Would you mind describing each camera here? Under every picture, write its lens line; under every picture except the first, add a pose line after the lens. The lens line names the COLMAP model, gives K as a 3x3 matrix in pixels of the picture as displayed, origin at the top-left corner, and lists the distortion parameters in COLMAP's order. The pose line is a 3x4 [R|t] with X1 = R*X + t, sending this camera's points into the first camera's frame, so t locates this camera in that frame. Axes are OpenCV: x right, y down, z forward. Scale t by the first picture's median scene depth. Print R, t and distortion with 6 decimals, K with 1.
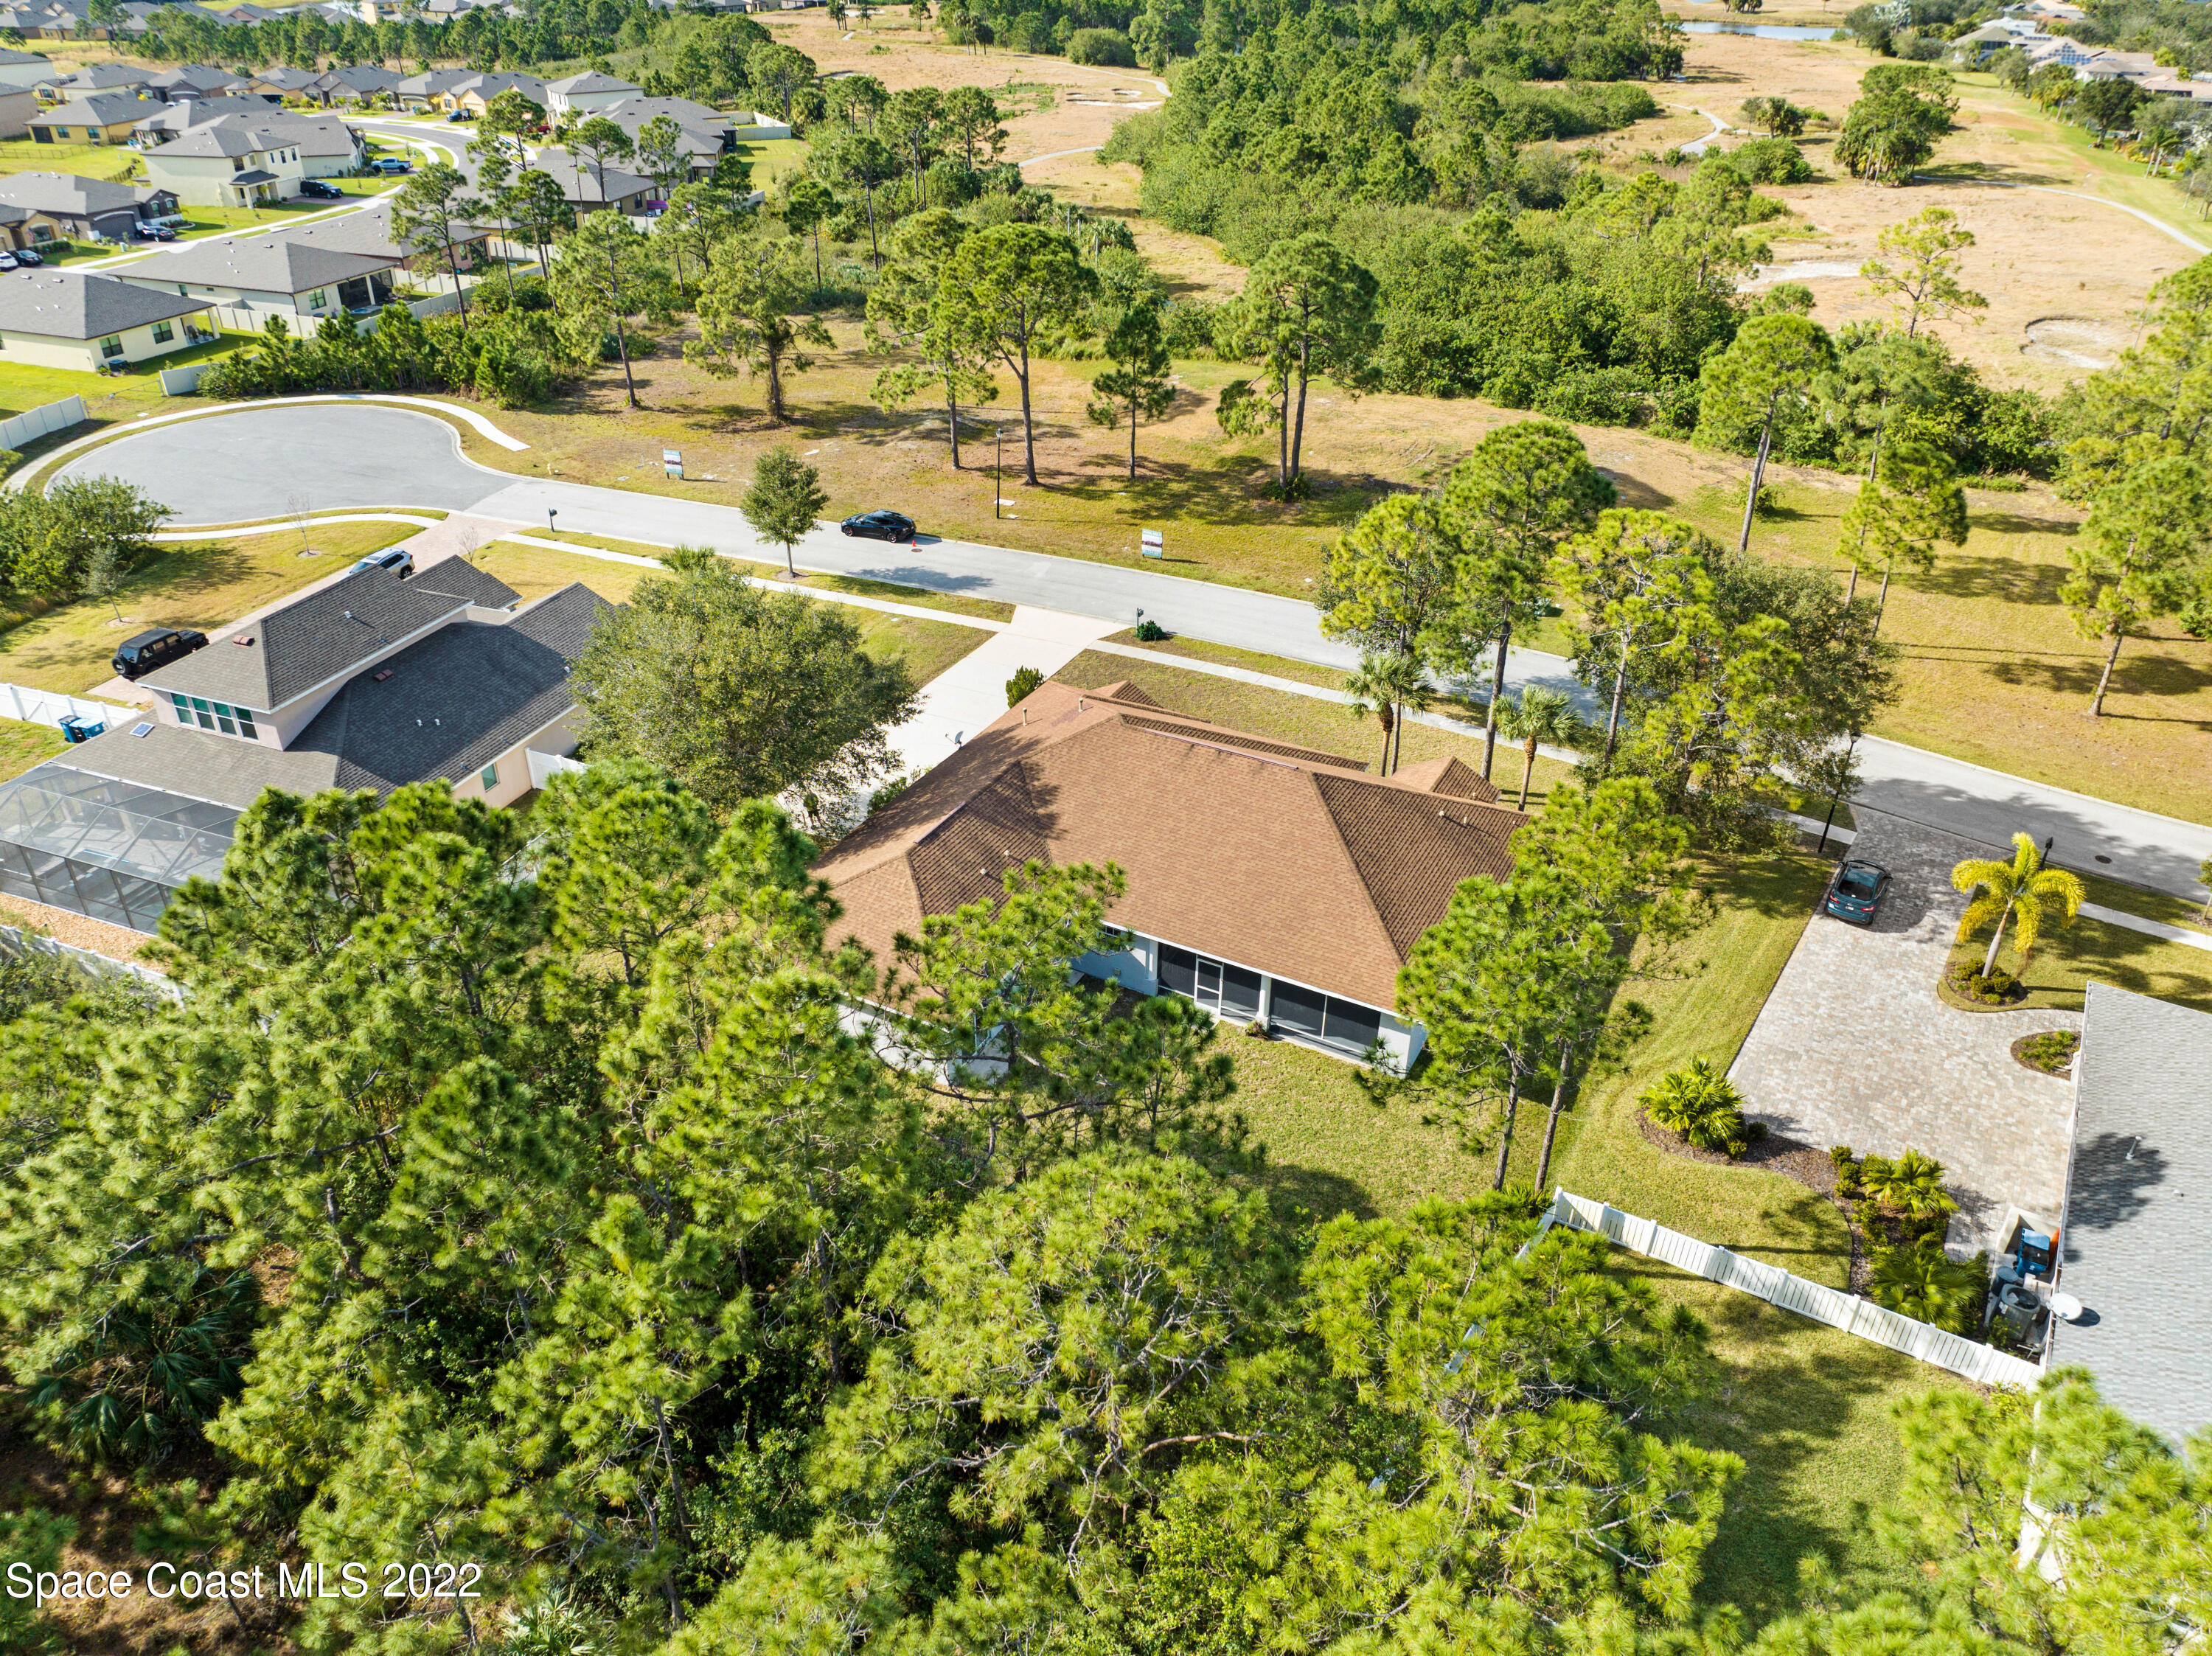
lens RADIAL K [[1556.8, 0, 1111.3], [0, 1556.8, 831.9], [0, 0, 1]] dist [-0.038698, -0.002945]
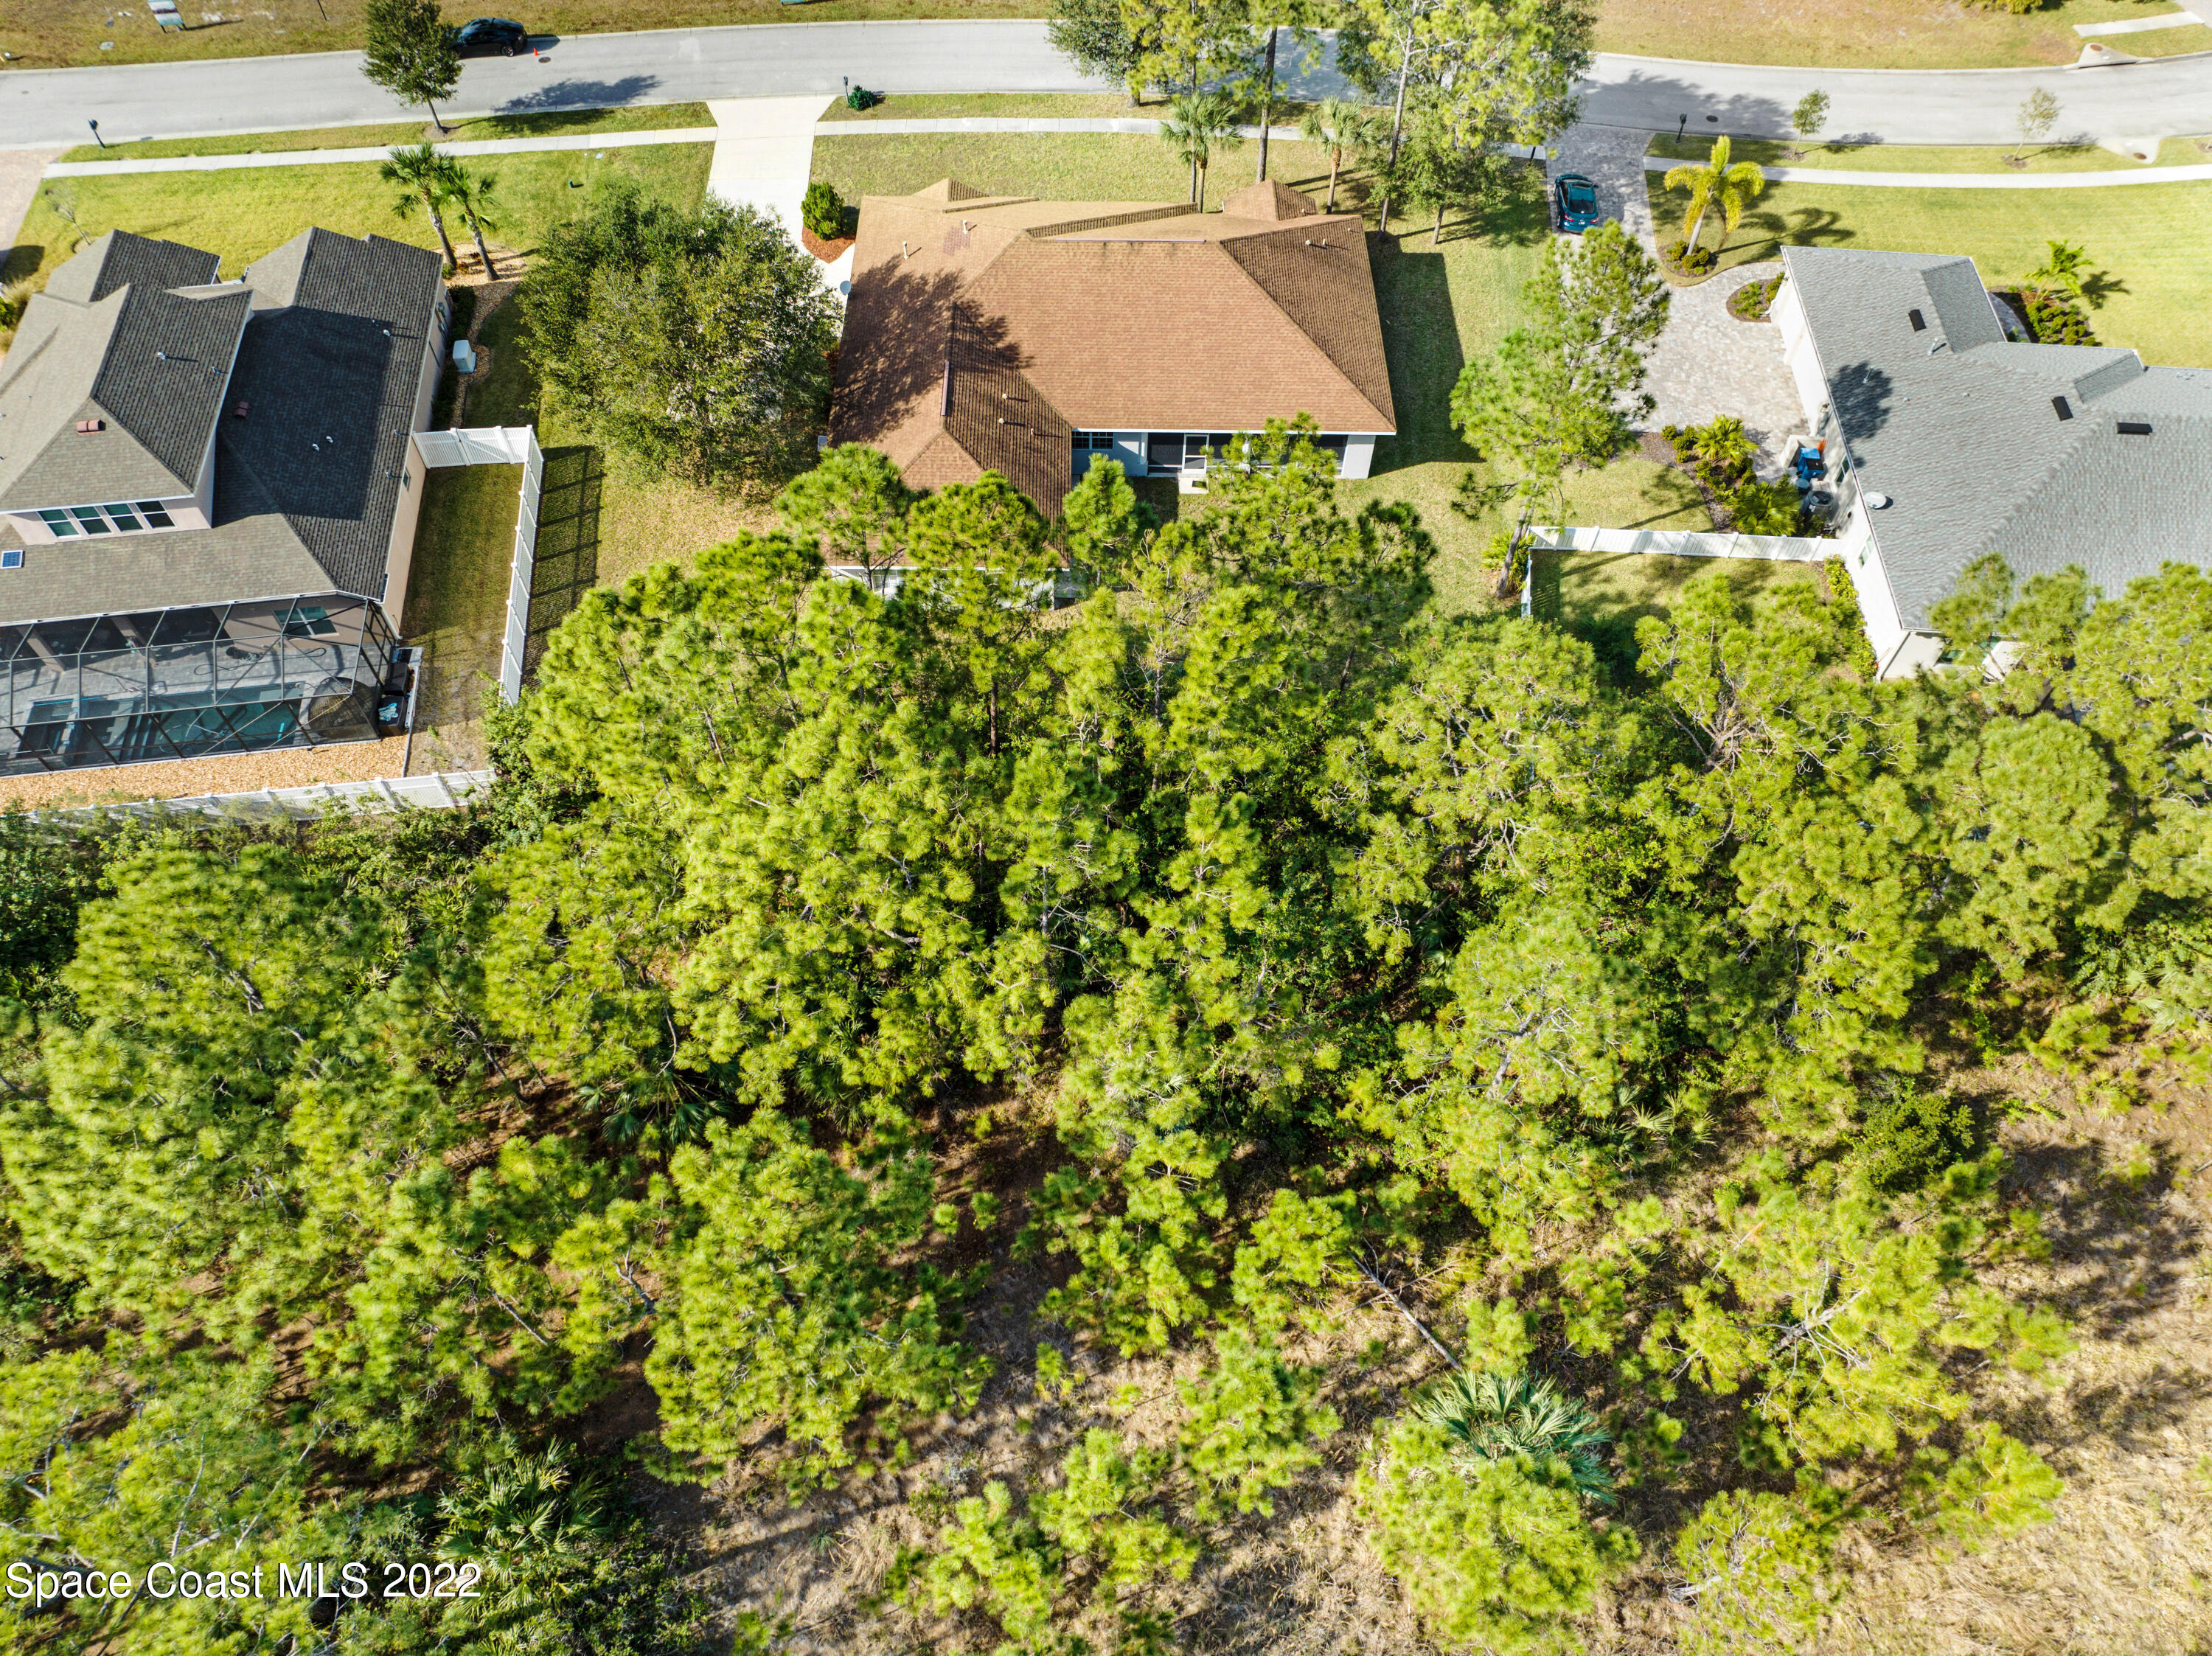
lens RADIAL K [[1569.6, 0, 1089.0], [0, 1569.6, 831.8], [0, 0, 1]] dist [-0.035898, -0.003237]
pose [[0.881865, -0.390125, 0.264794, -0.369927], [0.242601, 0.856988, 0.454660, -0.182763], [-0.404300, -0.336710, 0.850393, -0.071096]]
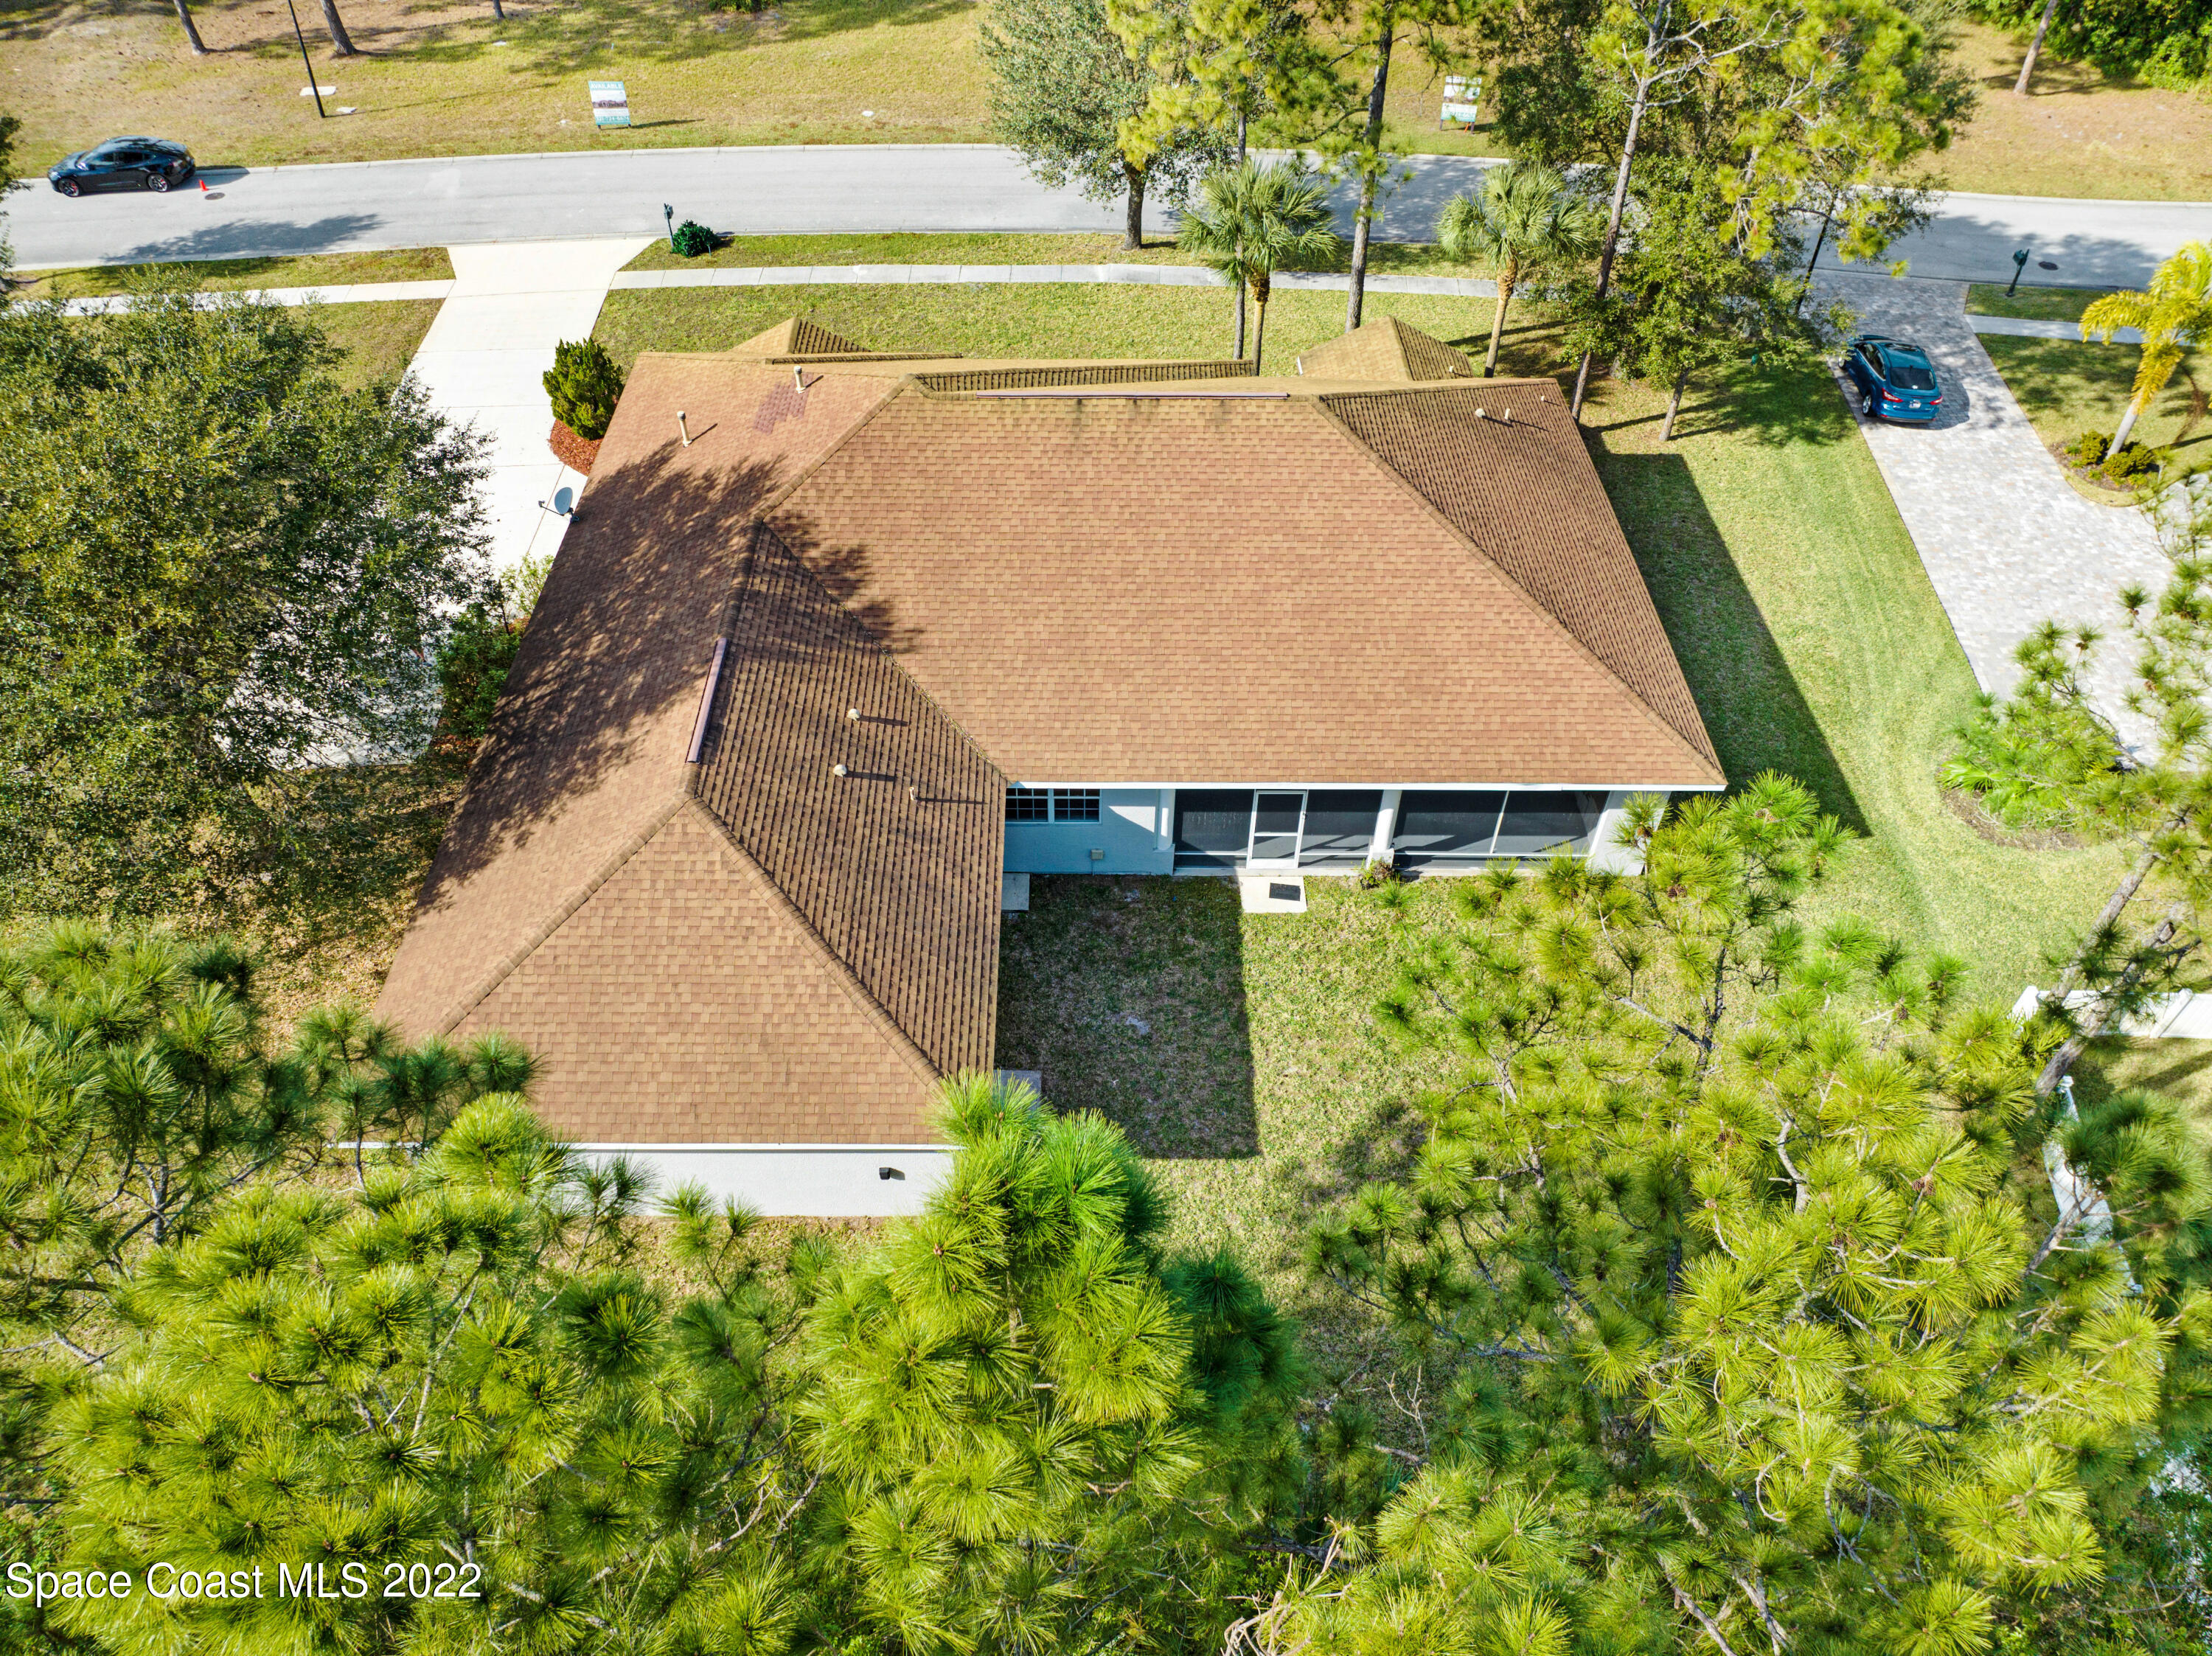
lens RADIAL K [[1559.3, 0, 1079.7], [0, 1559.3, 805.1], [0, 0, 1]] dist [-0.058371, 0.031720]
pose [[0.880950, -0.335821, 0.333392, -0.151725], [0.248660, 0.927943, 0.277650, -0.066853], [-0.402610, -0.161695, 0.900977, 0.447348]]
